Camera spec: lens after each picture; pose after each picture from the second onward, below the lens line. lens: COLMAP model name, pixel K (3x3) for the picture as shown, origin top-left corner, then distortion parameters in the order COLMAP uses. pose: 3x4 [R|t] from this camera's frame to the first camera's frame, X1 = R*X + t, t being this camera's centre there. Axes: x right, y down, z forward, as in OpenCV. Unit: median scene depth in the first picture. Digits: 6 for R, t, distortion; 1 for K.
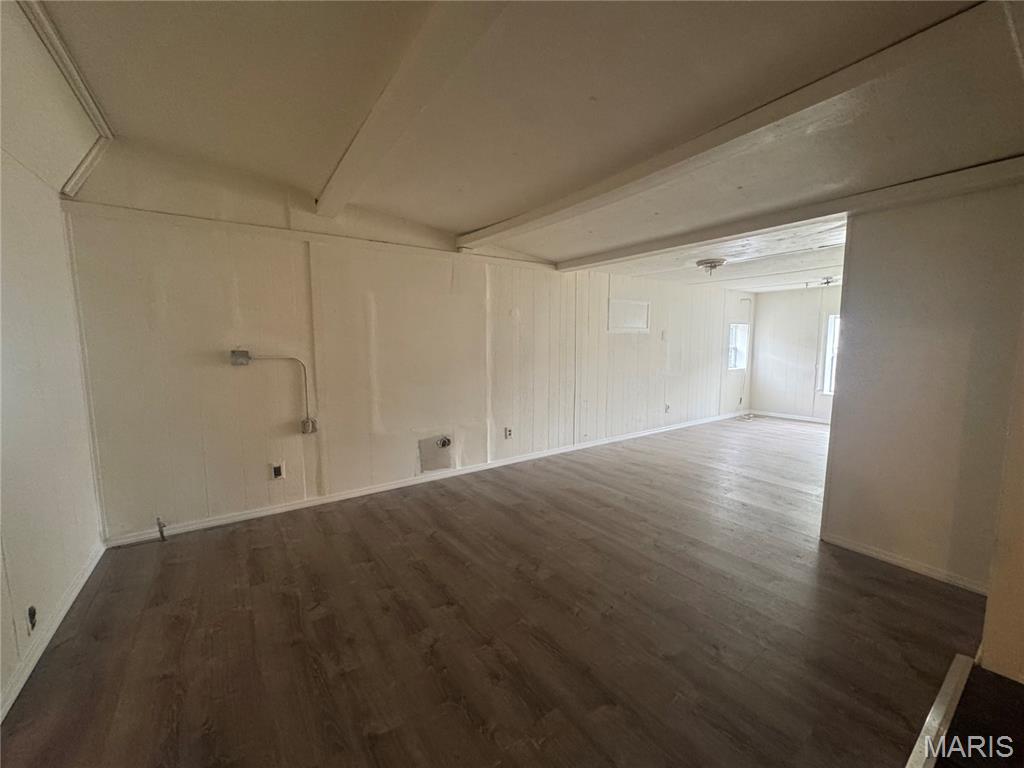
lens RADIAL K [[408.2, 0, 511.9], [0, 408.2, 385.3], [0, 0, 1]] dist [-0.003820, 0.000140]
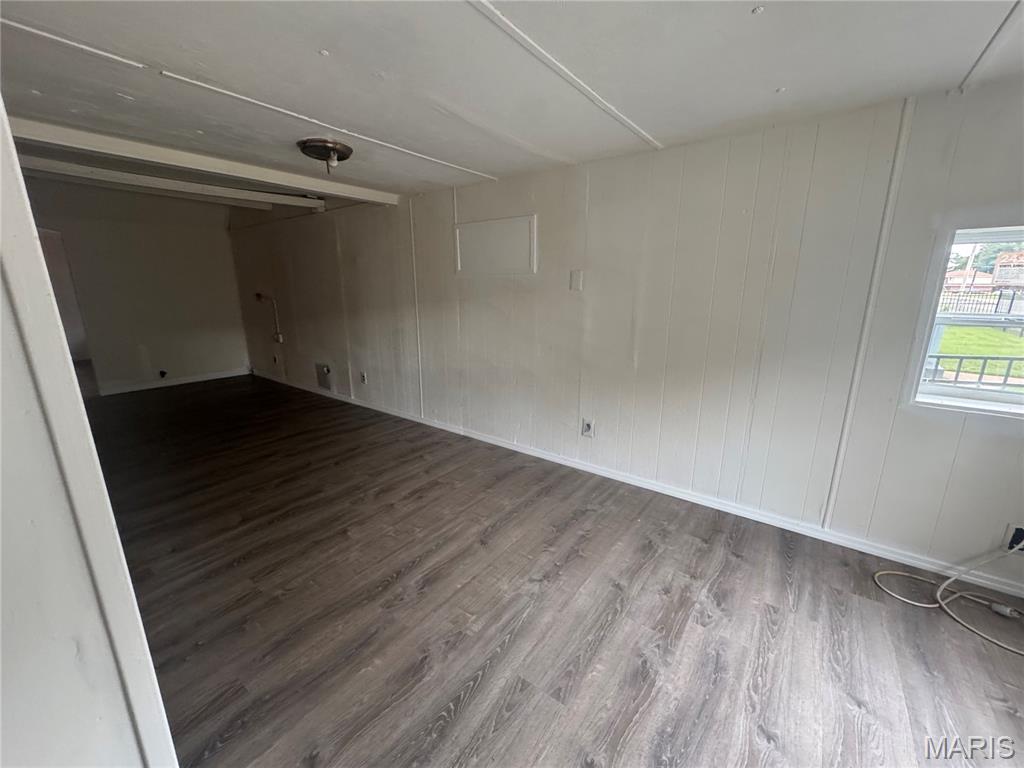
lens RADIAL K [[408.2, 0, 509.1], [0, 408.2, 385.4], [0, 0, 1]] dist [-0.003820, 0.000140]
pose [[0.314437, 0.224232, -0.922415, 1.425382], [-0.101068, 0.974086, 0.202340, -0.153049], [0.943883, 0.029603, 0.328952, 1.316923]]
